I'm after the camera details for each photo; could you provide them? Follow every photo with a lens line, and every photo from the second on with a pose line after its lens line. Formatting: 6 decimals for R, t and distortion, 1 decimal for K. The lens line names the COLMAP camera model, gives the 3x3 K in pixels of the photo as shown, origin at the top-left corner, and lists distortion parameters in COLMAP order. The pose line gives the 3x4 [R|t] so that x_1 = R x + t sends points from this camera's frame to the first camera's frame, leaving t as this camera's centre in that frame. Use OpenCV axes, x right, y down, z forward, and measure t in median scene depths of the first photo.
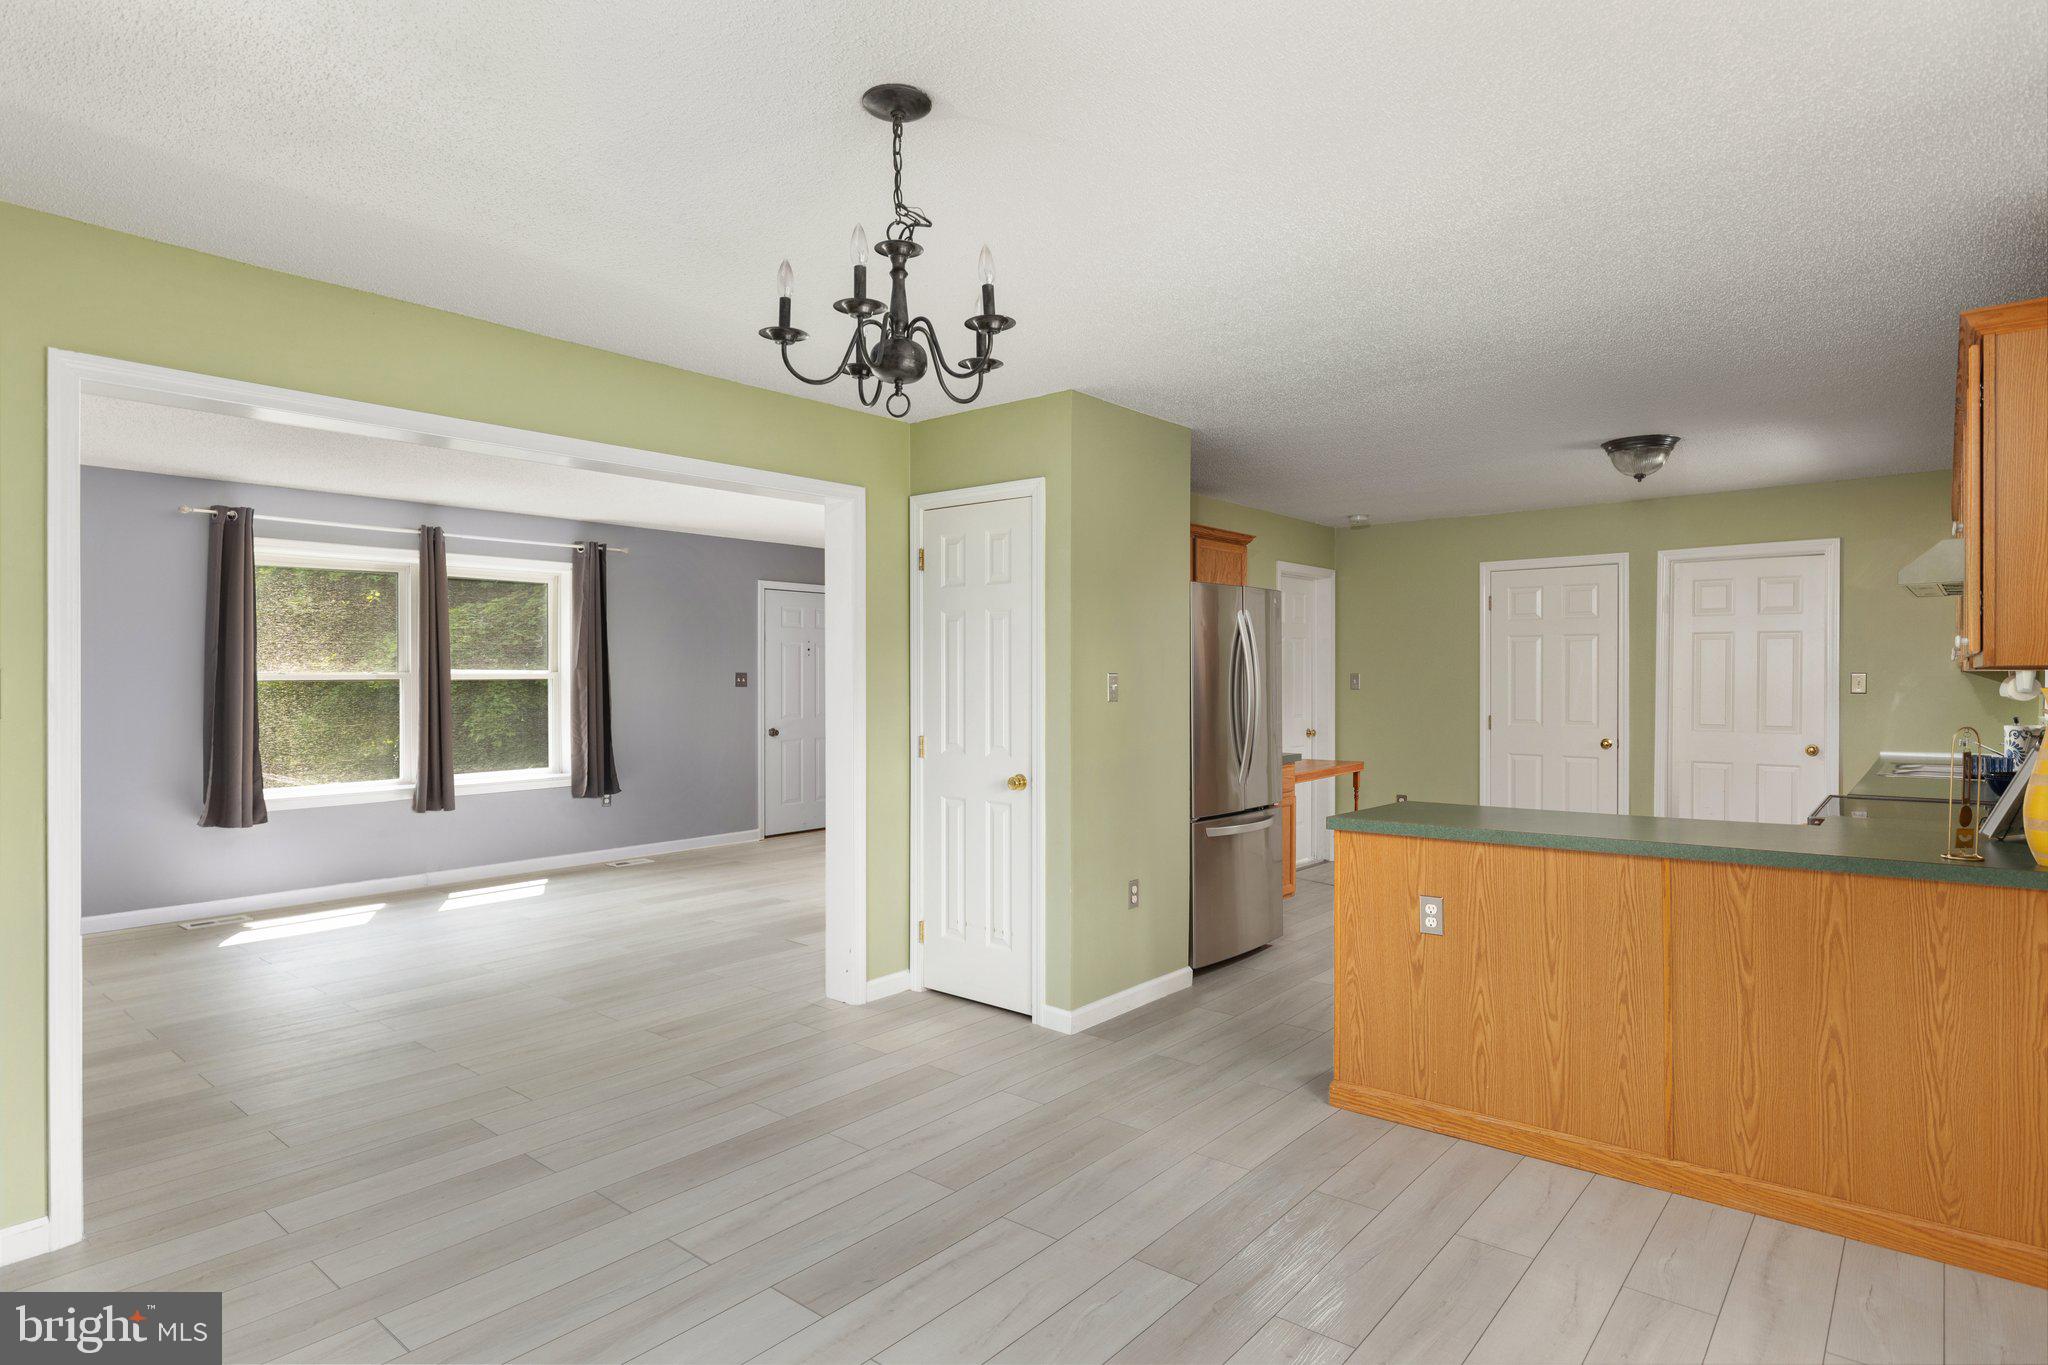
lens RADIAL K [[1092.6, 0, 1031.5], [0, 1092.6, 681.7], [0, 0, 1]] dist [-0.000800, -0.000503]
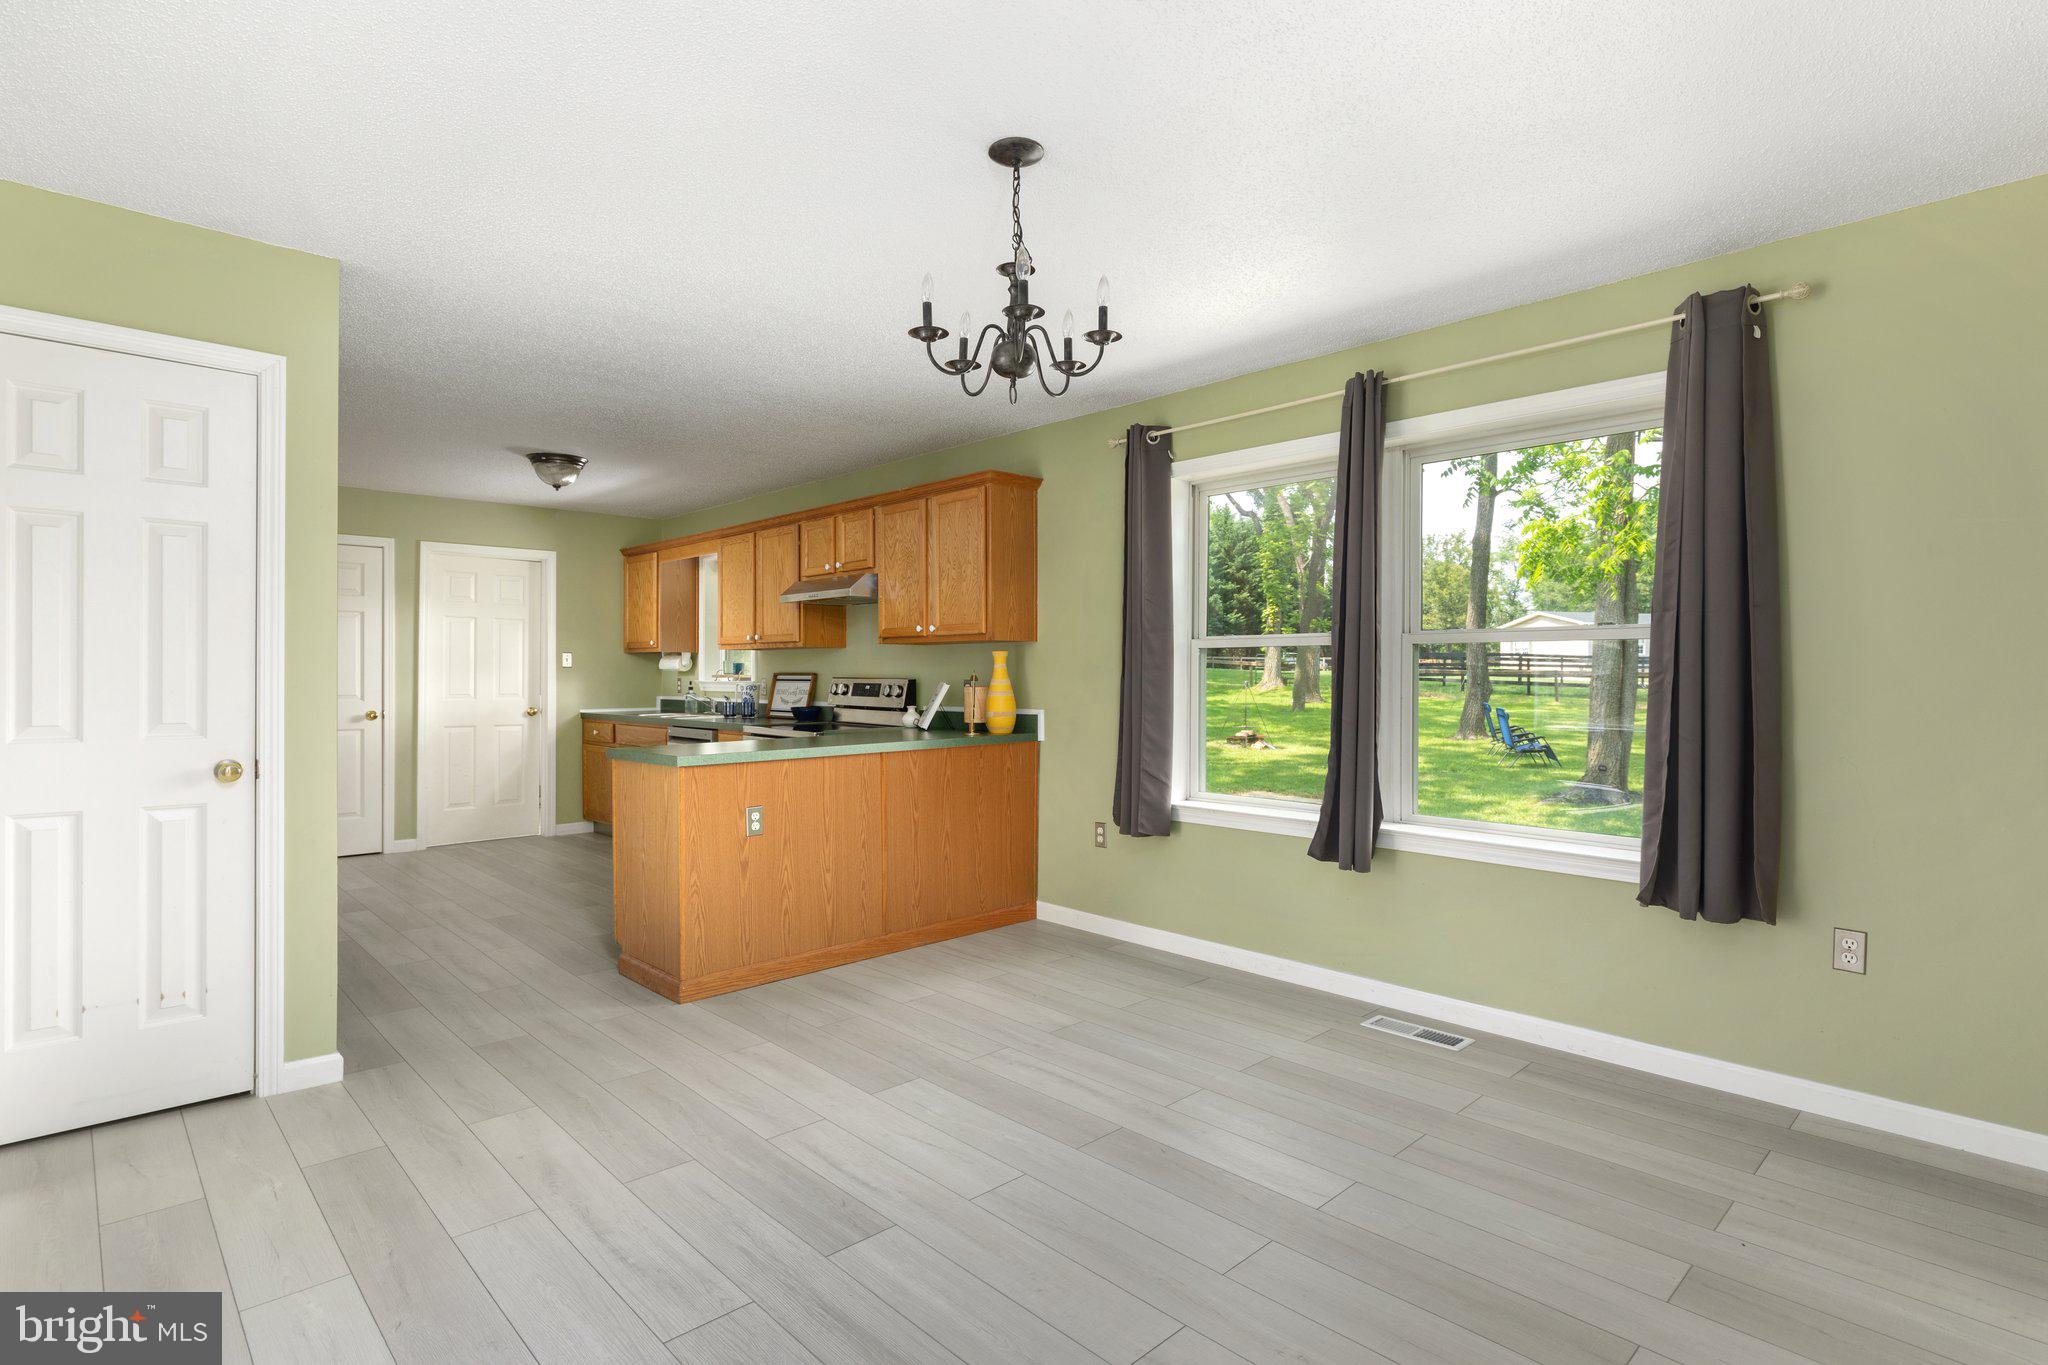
lens RADIAL K [[1013.3, 0, 1024.0], [0, 1013.3, 682.5], [0, 0, 1]] dist [-0.004343, -0.000359]
pose [[0.110258, -0.005270, 0.993889, -0.822675], [0.000667, 0.999986, 0.005228, 0.043451], [-0.993903, 0.000086, 0.110260, 0.562273]]
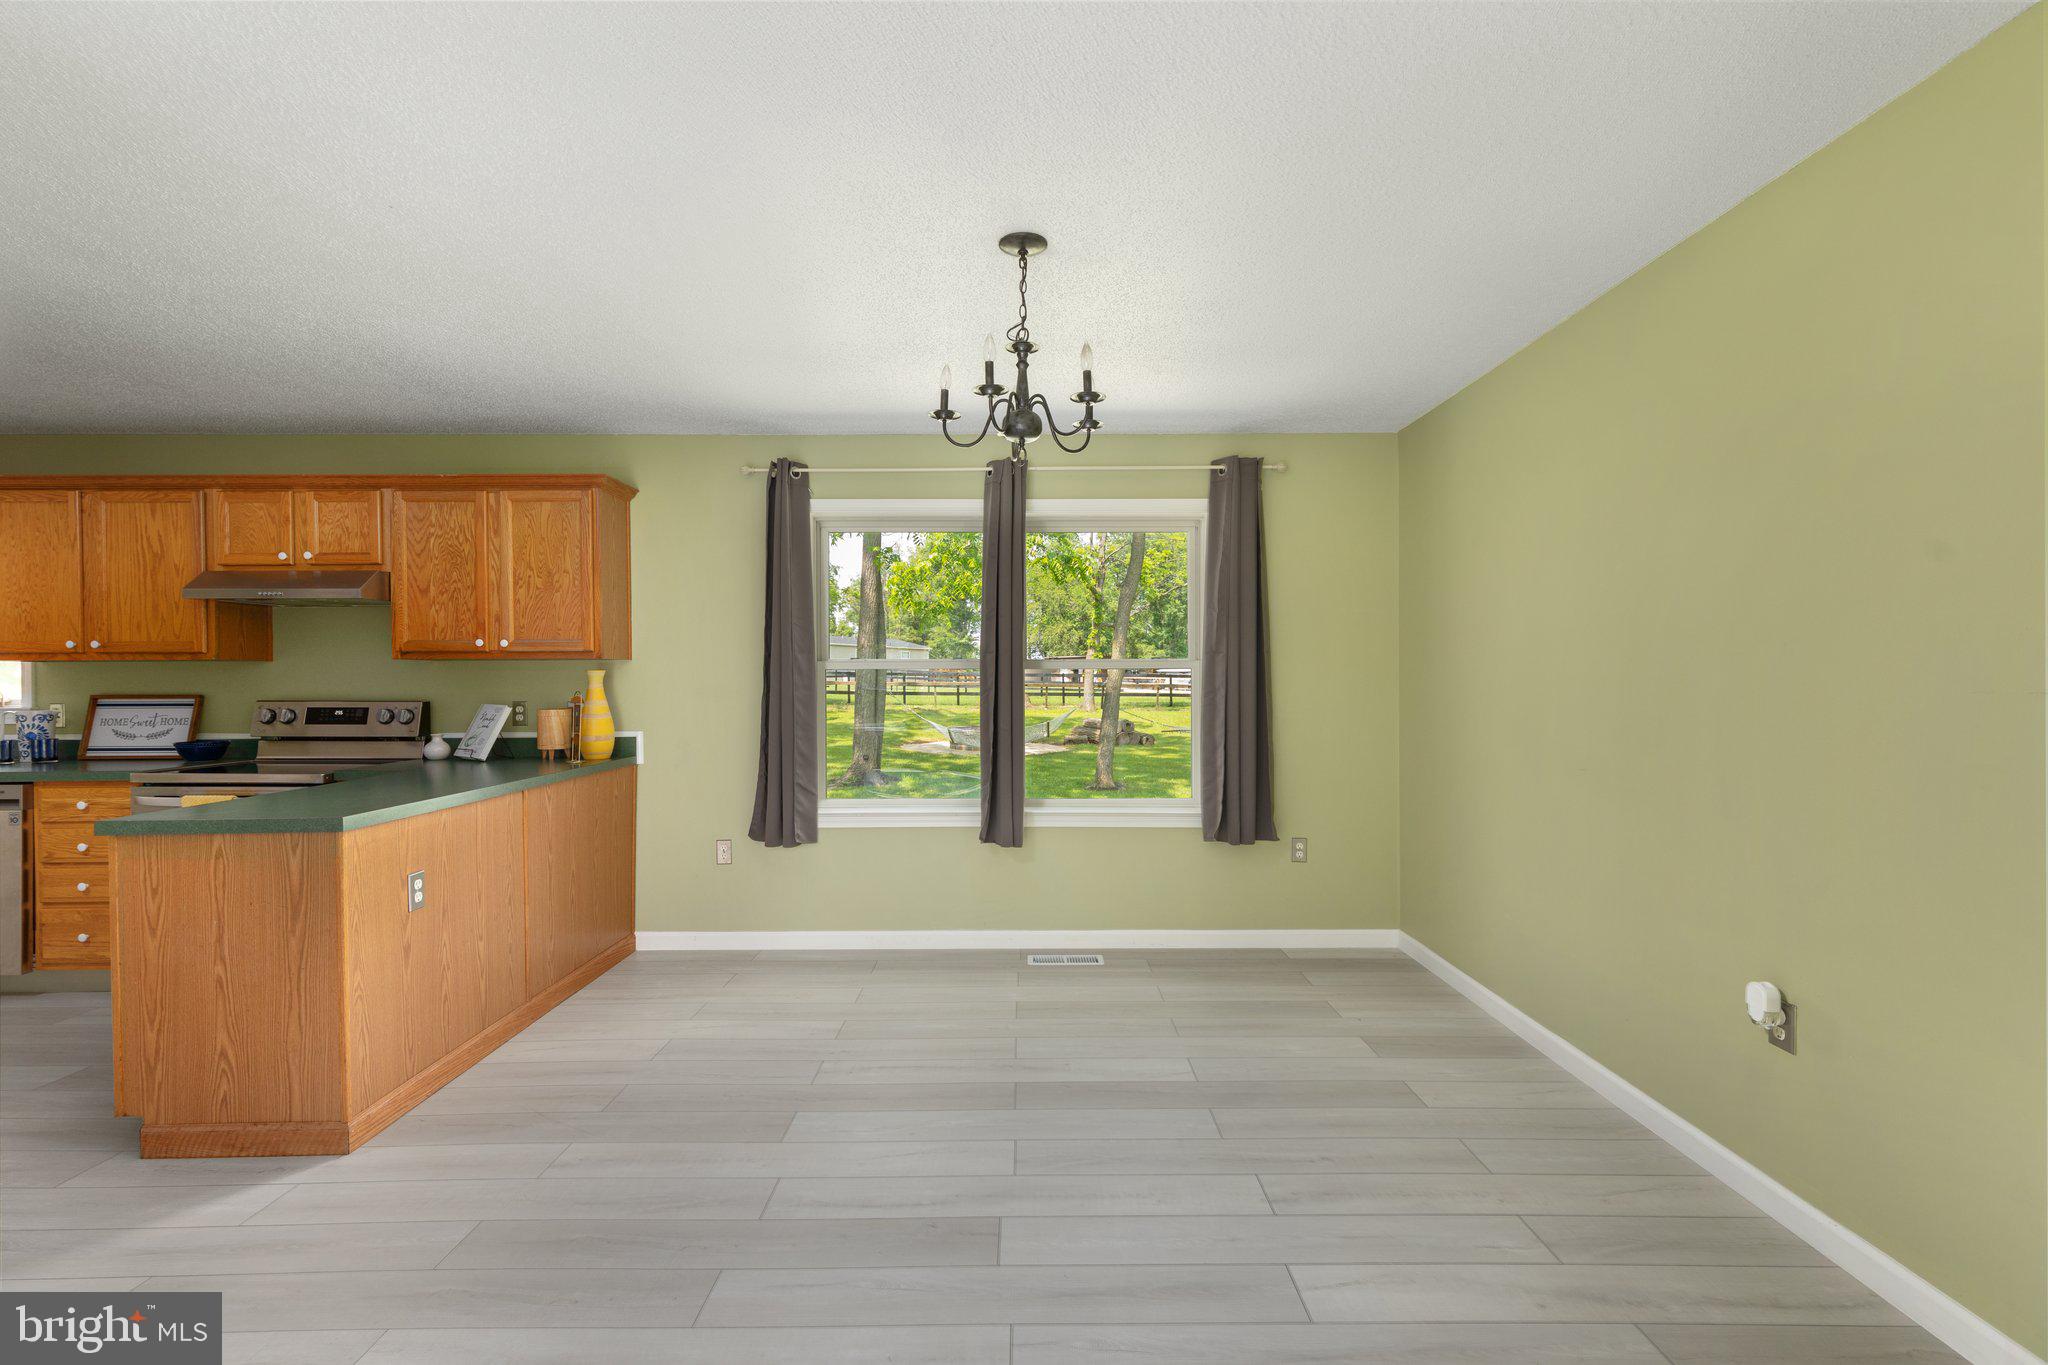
lens RADIAL K [[918.6, 0, 1028.8], [0, 918.6, 688.7], [0, 0, 1]] dist [0.004553, 0.000054]
pose [[-0.646412, -0.000966, 0.762988, -0.674145], [0.006704, 0.999953, 0.006946, 0.024534], [-0.762959, 0.009606, -0.646376, 1.149028]]
